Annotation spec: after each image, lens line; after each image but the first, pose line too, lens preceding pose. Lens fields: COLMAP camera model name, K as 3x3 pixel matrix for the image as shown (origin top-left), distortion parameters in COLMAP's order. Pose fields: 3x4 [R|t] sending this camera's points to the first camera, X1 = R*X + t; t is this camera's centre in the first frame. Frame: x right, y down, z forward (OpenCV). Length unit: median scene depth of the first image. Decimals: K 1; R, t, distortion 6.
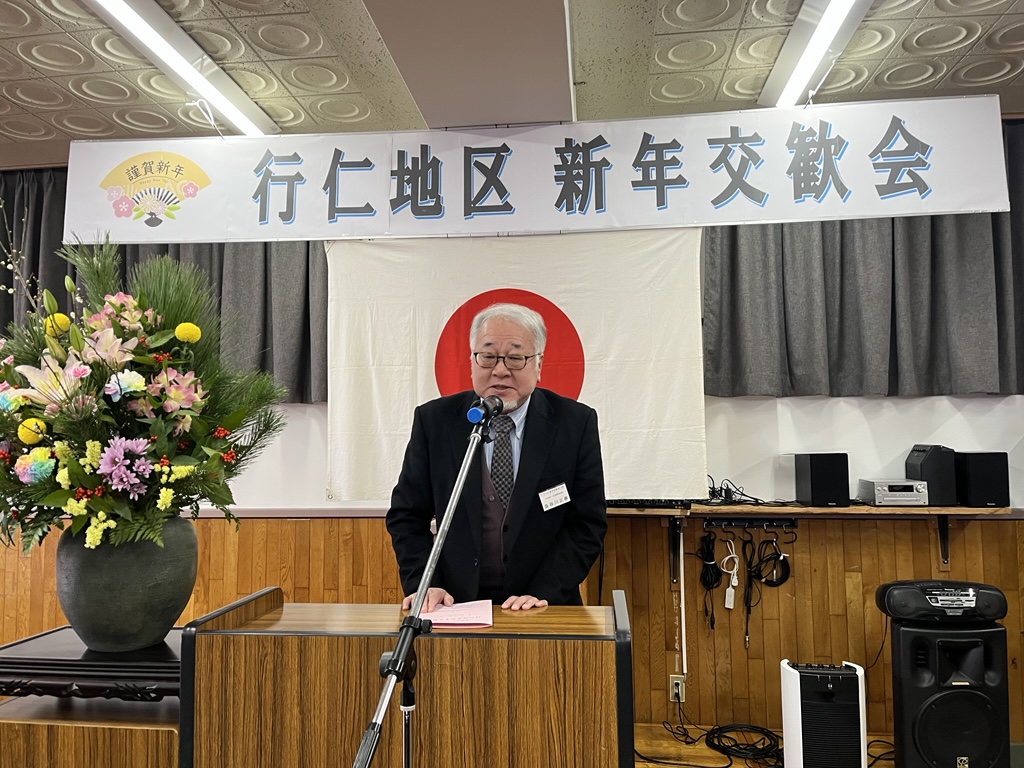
lens RADIAL K [[784.1, 0, 507.5], [0, 784.1, 393.3], [0, 0, 1]] dist [0.064399, -0.034274]
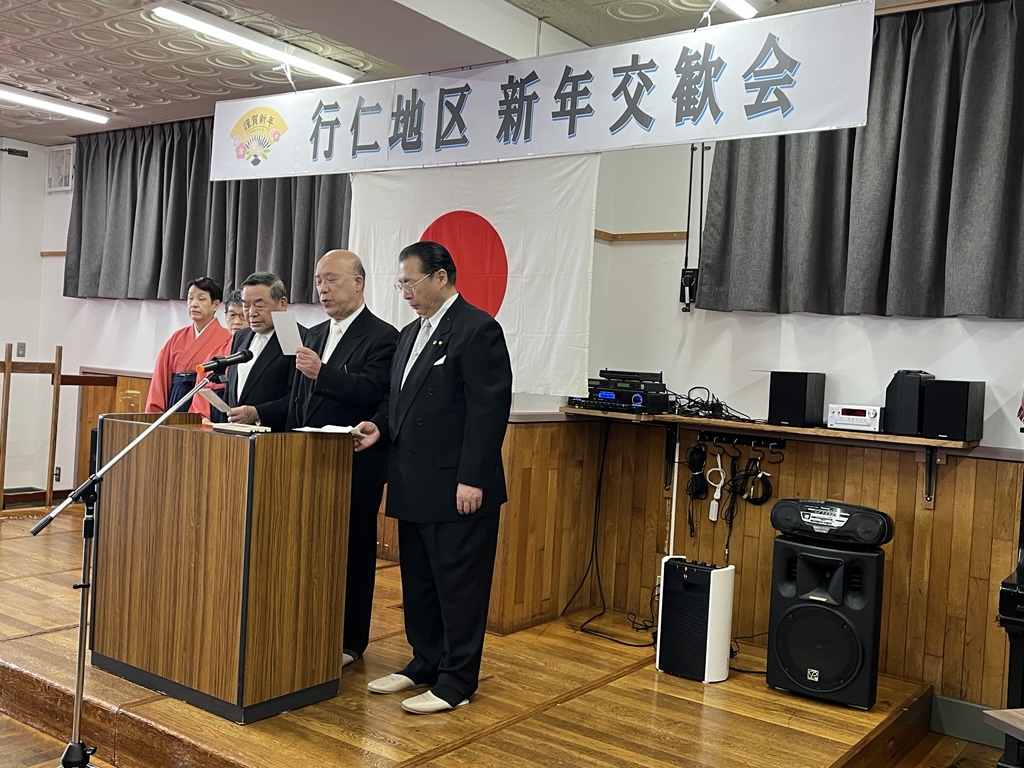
lens RADIAL K [[1026.2, 0, 508.8], [0, 1026.2, 382.4], [0, 0, 1]] dist [0.158944, 0.000000]
pose [[0.860979, 0.072224, -0.503486, 0.781706], [-0.033884, 0.995813, 0.084904, -0.008591], [0.507510, -0.056040, 0.859821, -0.289097]]
